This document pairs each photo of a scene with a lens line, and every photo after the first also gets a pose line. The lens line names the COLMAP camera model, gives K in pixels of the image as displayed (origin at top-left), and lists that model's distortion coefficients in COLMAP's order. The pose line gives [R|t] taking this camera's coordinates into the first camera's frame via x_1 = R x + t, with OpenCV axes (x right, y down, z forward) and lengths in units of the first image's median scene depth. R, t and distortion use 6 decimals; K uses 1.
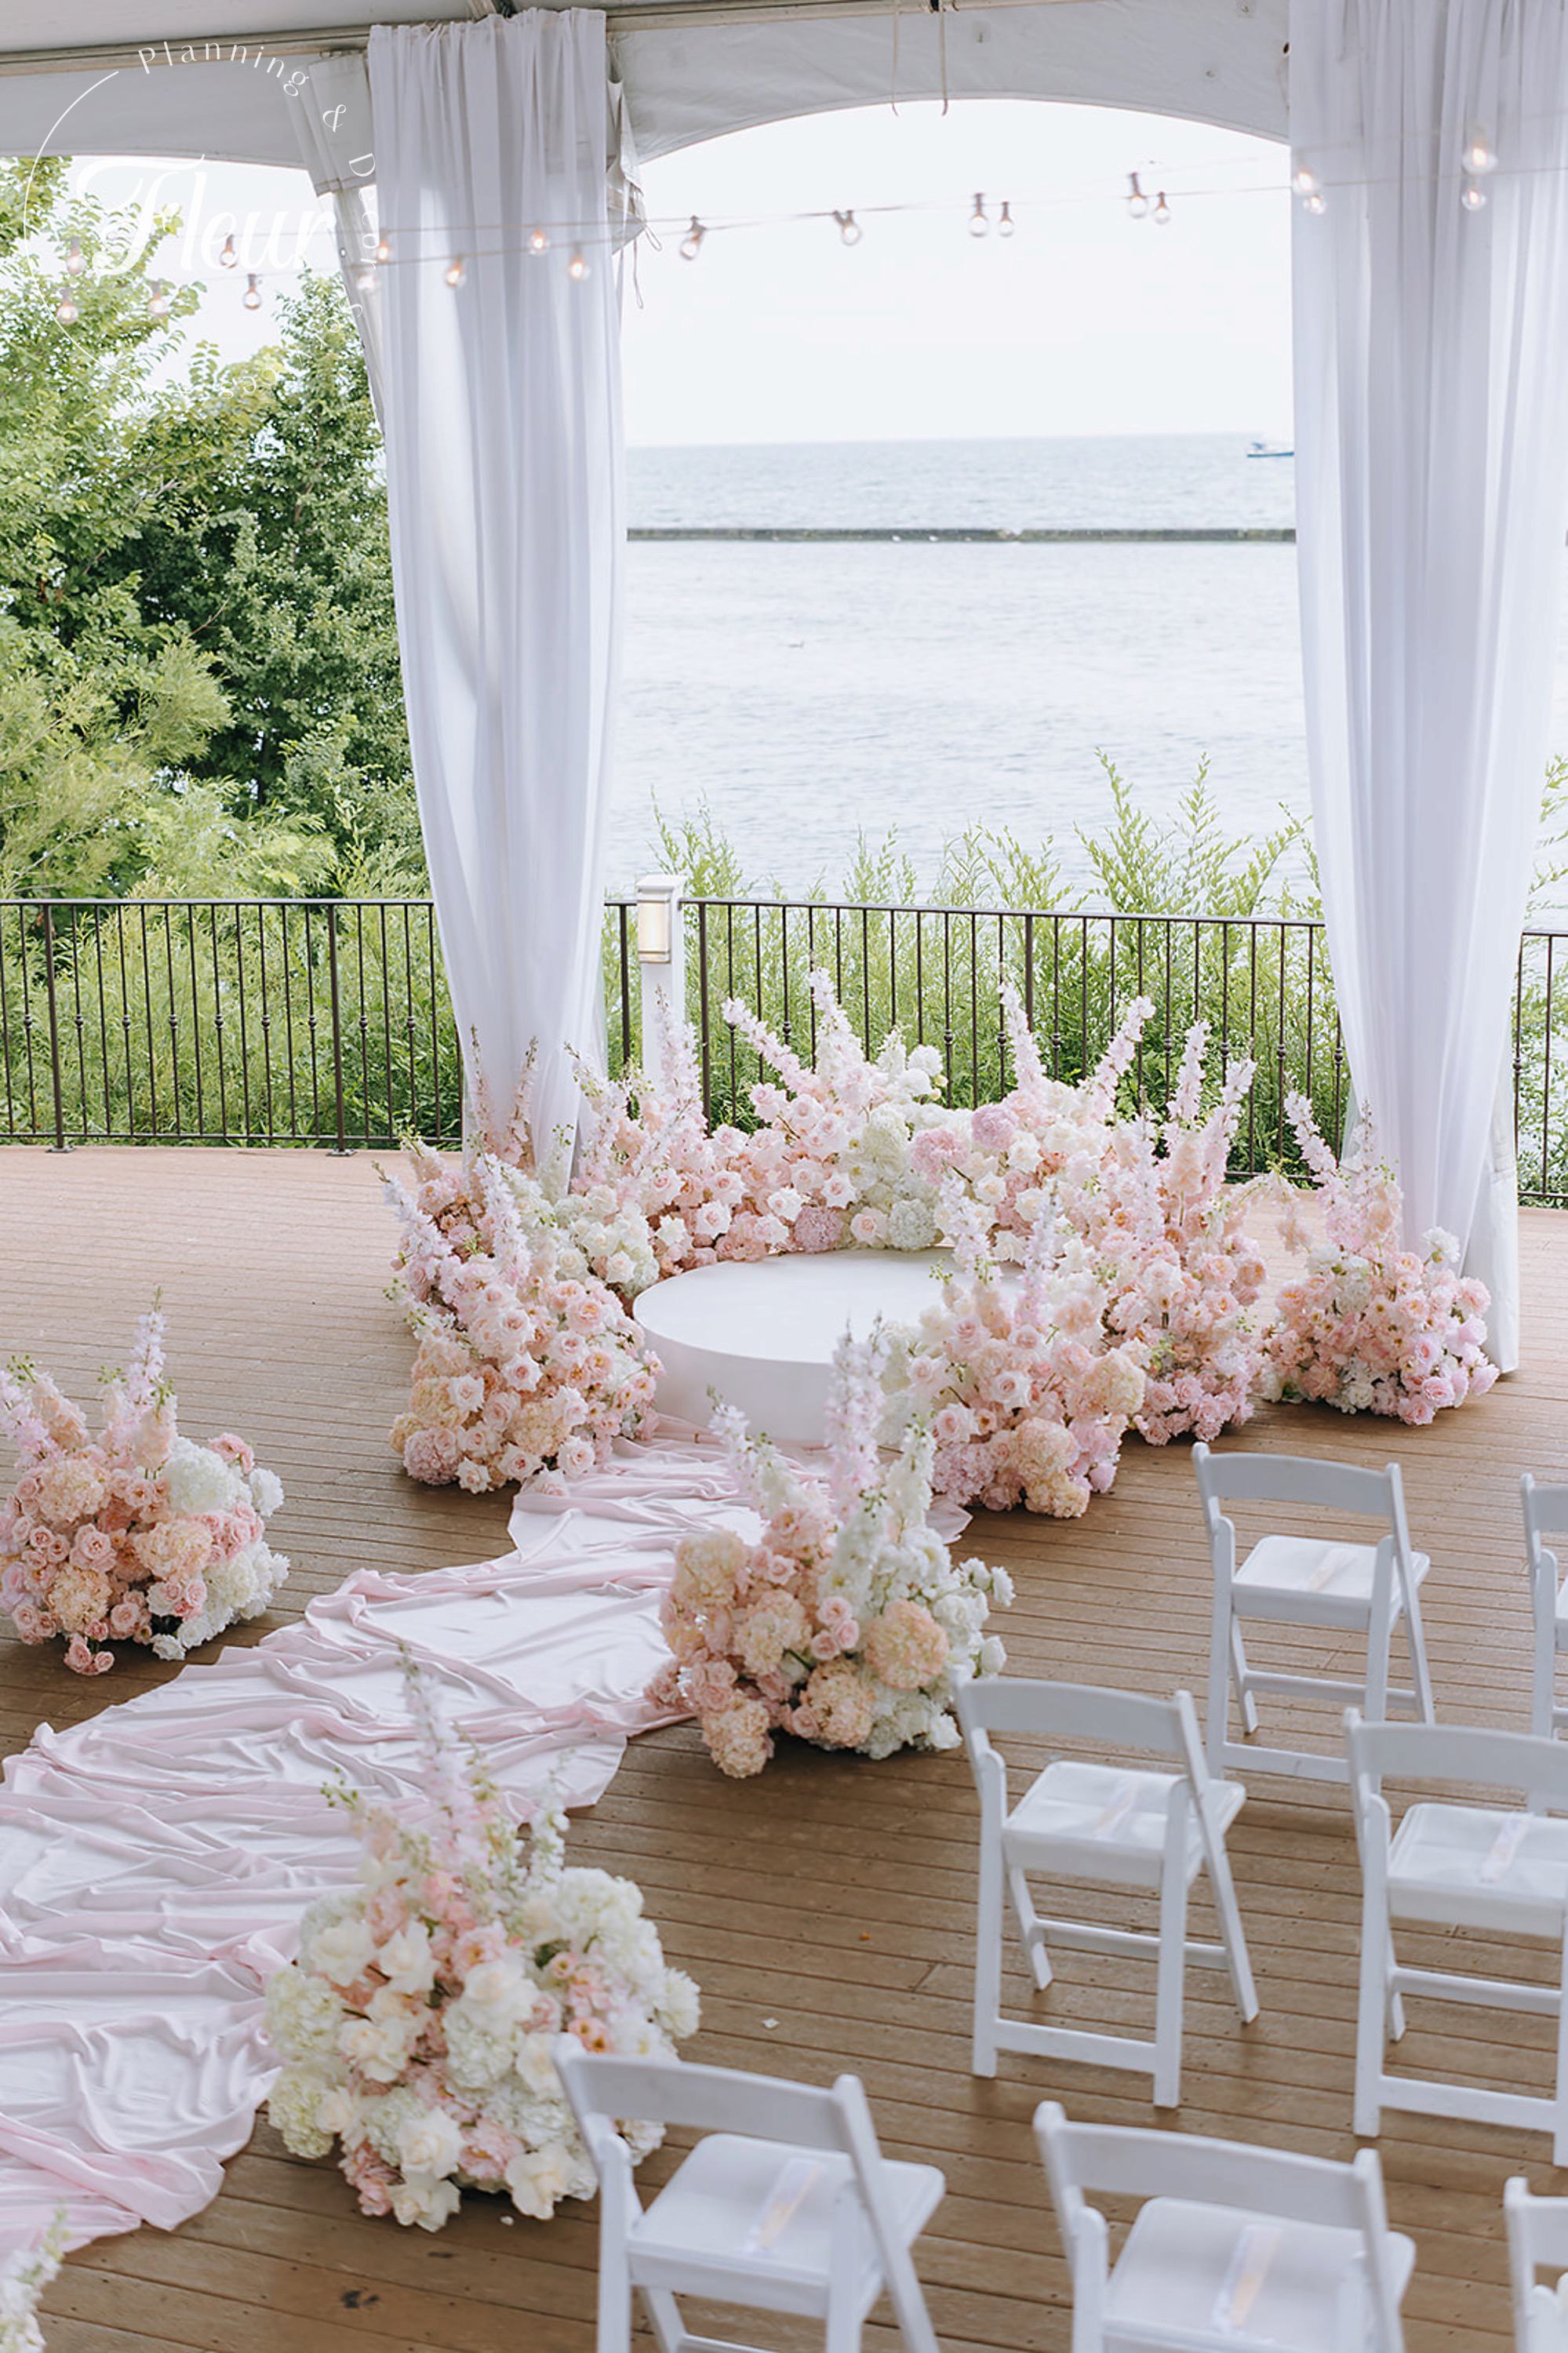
lens RADIAL K [[3536.4, 0, 784.0], [0, 3536.4, 1176.5], [0, 0, 1]] dist [0.001091, 0.034720]
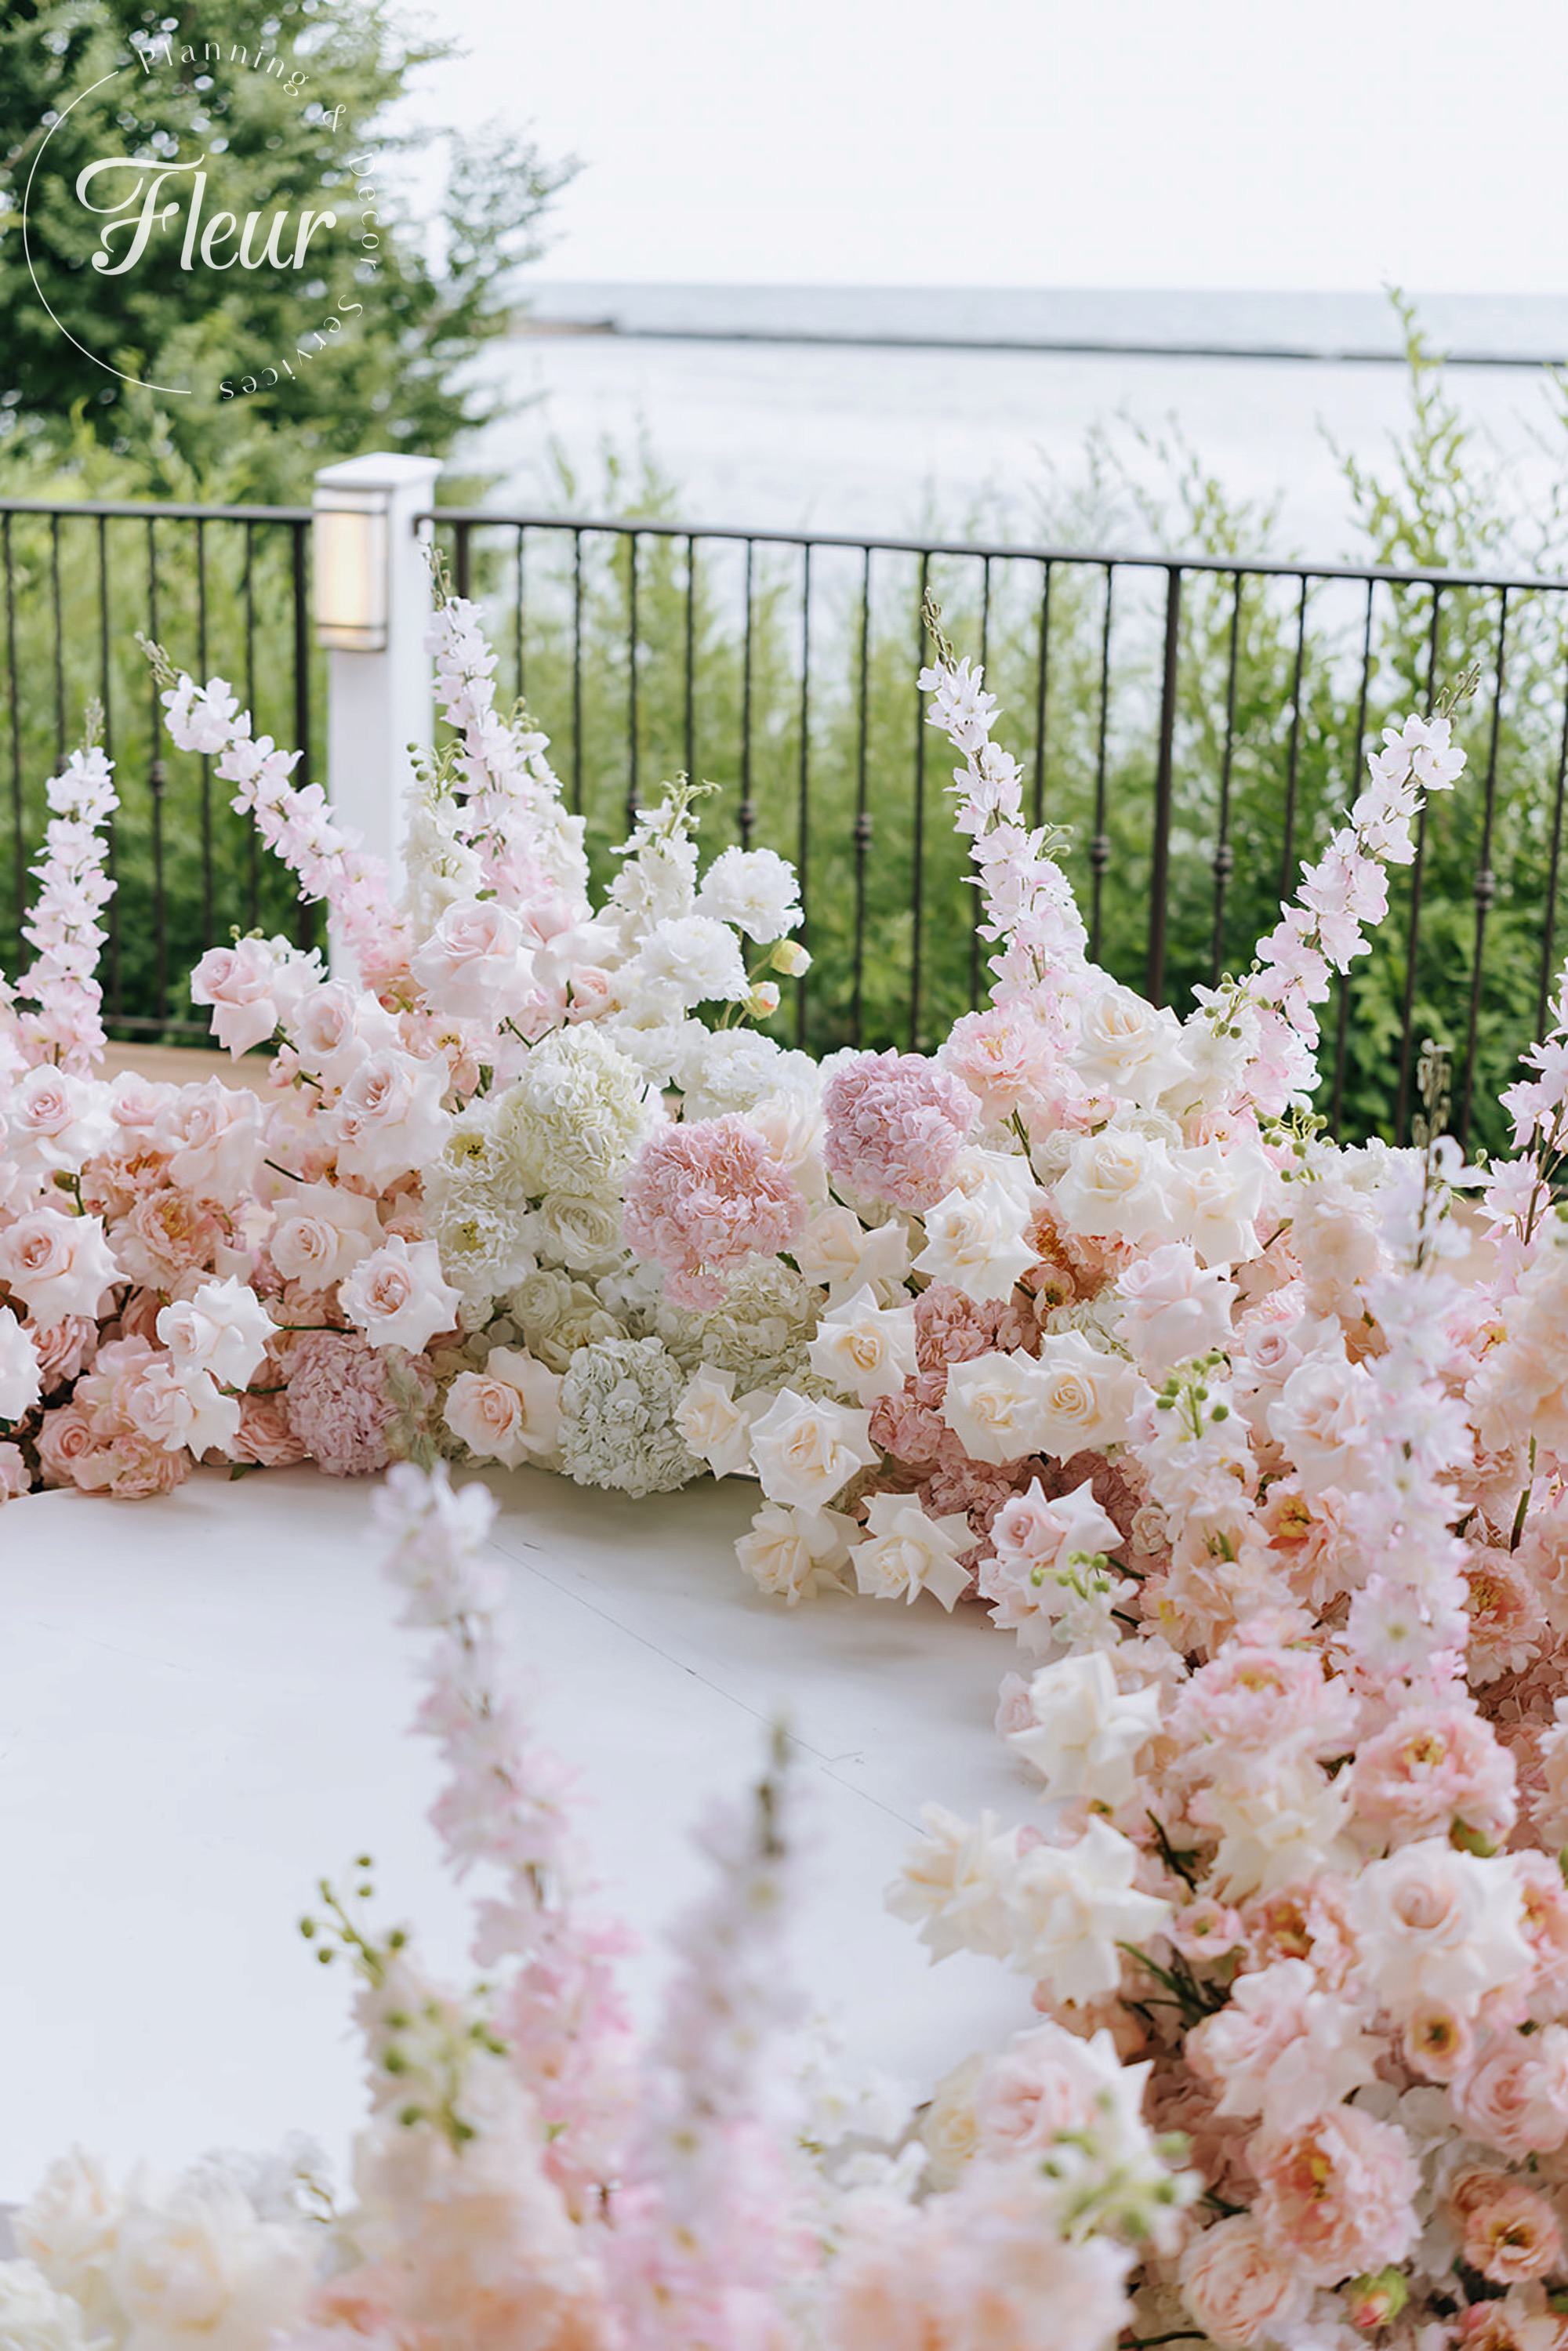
lens RADIAL K [[3375.2, 0, 707.9], [0, 3375.2, 1174.7], [0, 0, 1]] dist [0.011802, 0.034229]
pose [[0.992524, 0.060988, -0.105721, 0.086523], [-0.055306, 0.996905, 0.055871, -0.029433], [0.108801, -0.049606, 0.992825, 0.837234]]
